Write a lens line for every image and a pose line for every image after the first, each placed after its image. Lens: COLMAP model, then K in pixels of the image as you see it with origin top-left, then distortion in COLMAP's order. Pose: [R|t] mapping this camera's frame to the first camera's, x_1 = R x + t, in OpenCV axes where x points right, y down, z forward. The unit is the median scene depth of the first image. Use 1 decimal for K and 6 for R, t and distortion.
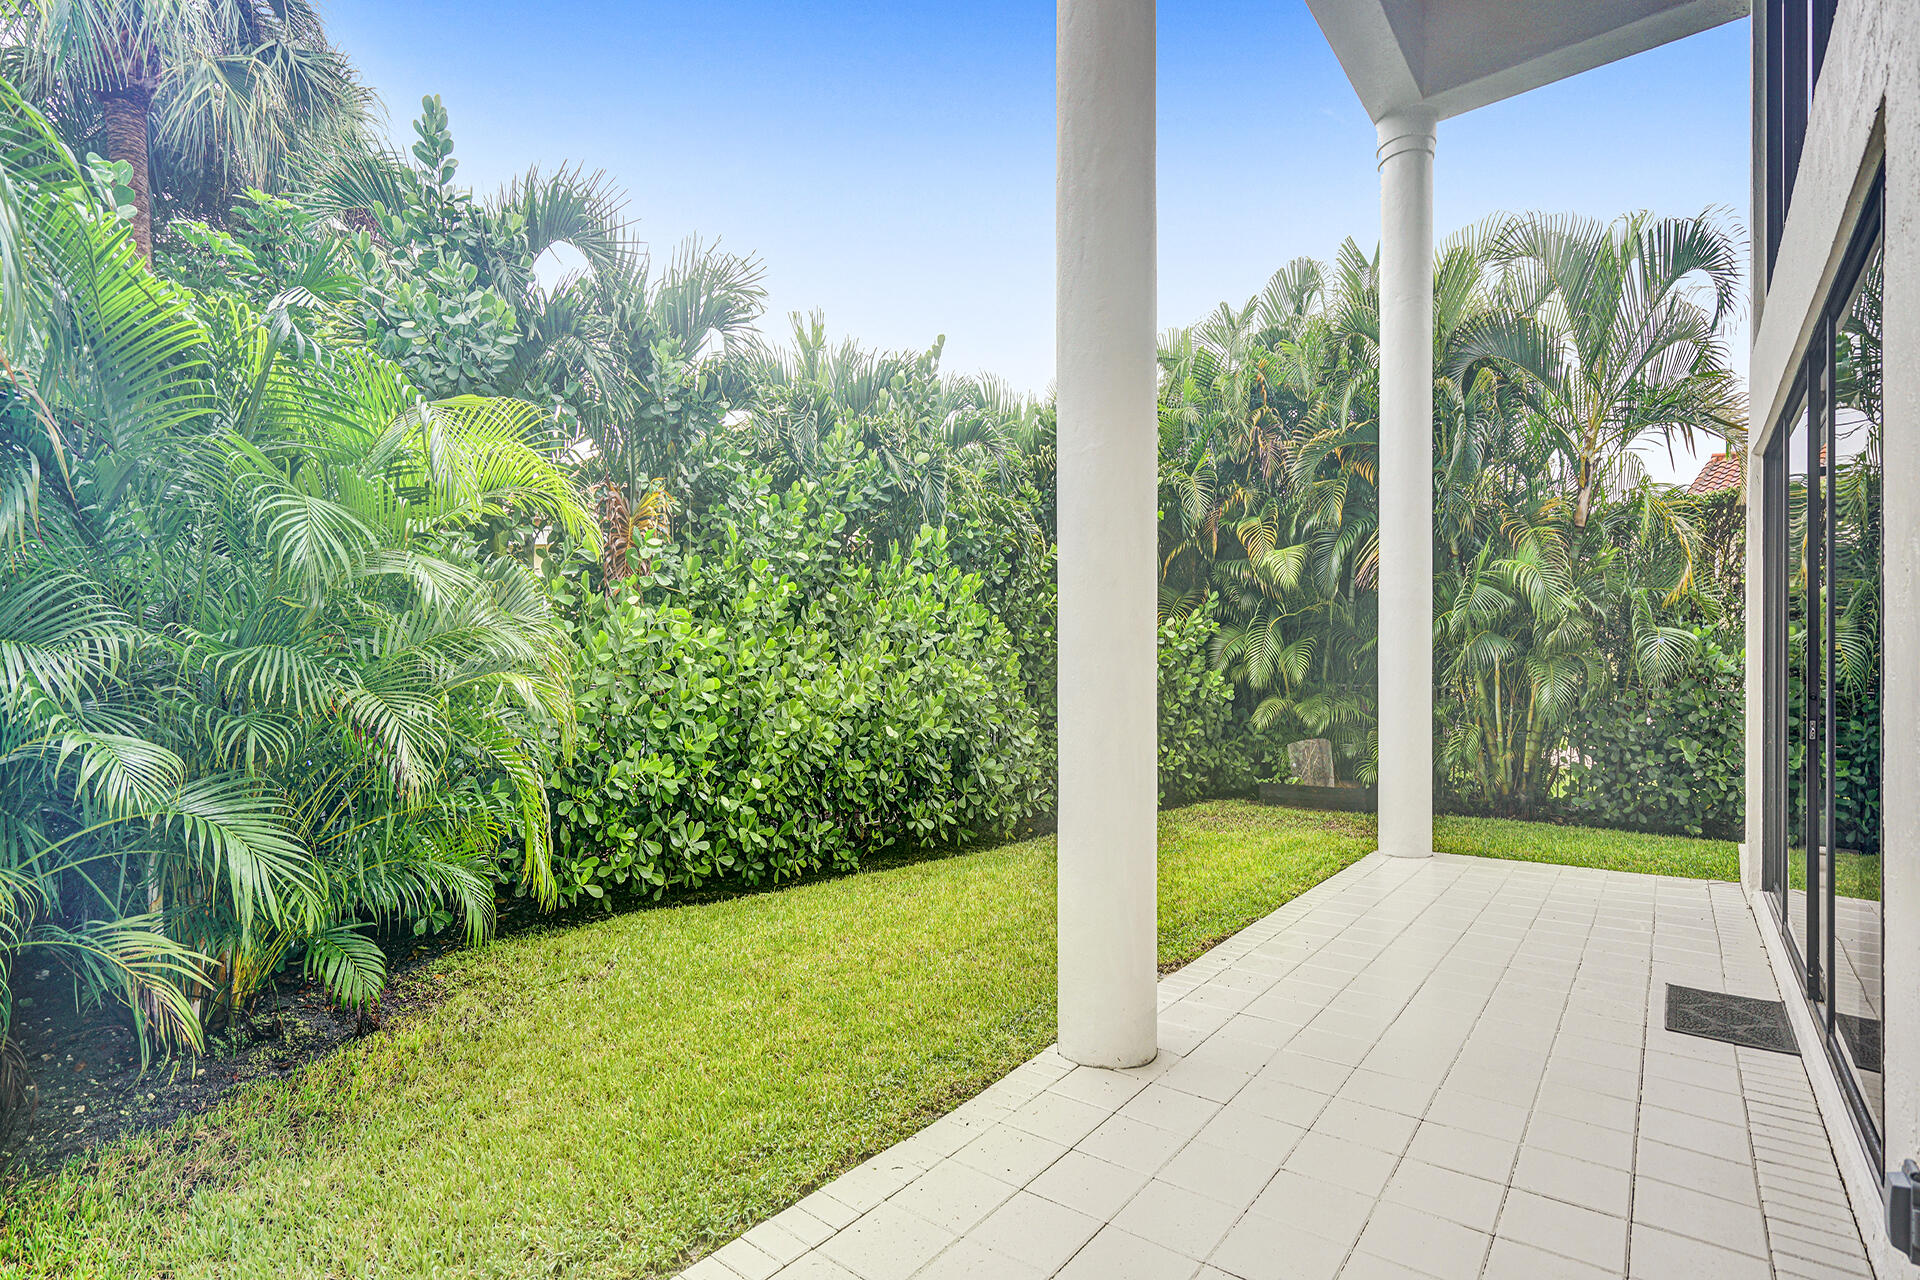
lens RADIAL K [[914.9, 0, 961.7], [0, 914.9, 645.1], [0, 0, 1]] dist [-0.017800, 0.001636]
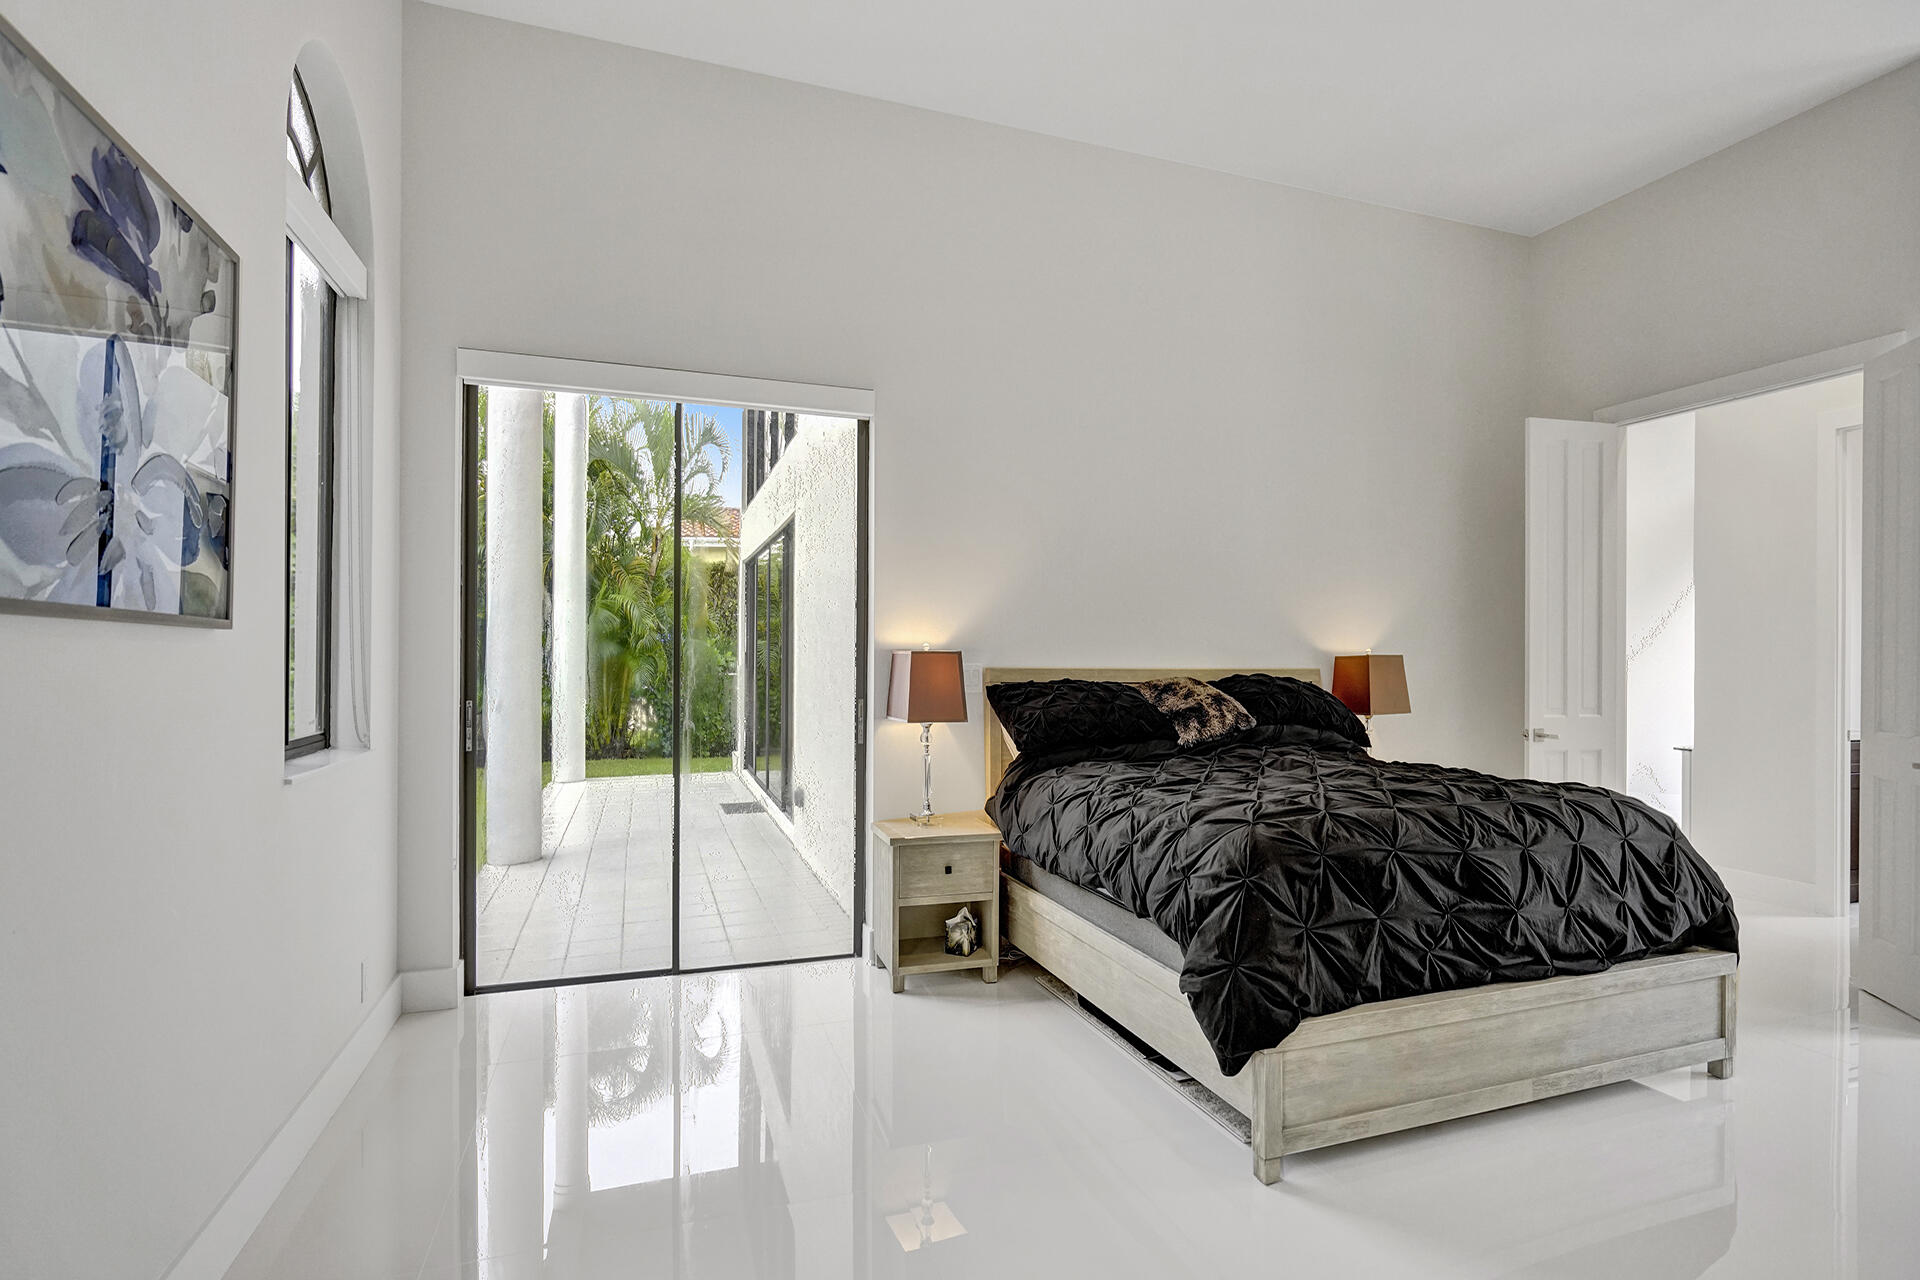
lens RADIAL K [[891.1, 0, 962.4], [0, 891.1, 649.6], [0, 0, 1]] dist [-0.000447, 0.000369]
pose [[0.539937, 0.008954, 0.841658, -0.385200], [-0.014443, 0.999895, -0.001372, -0.003413], [-0.841581, -0.011415, 0.540010, -0.351926]]
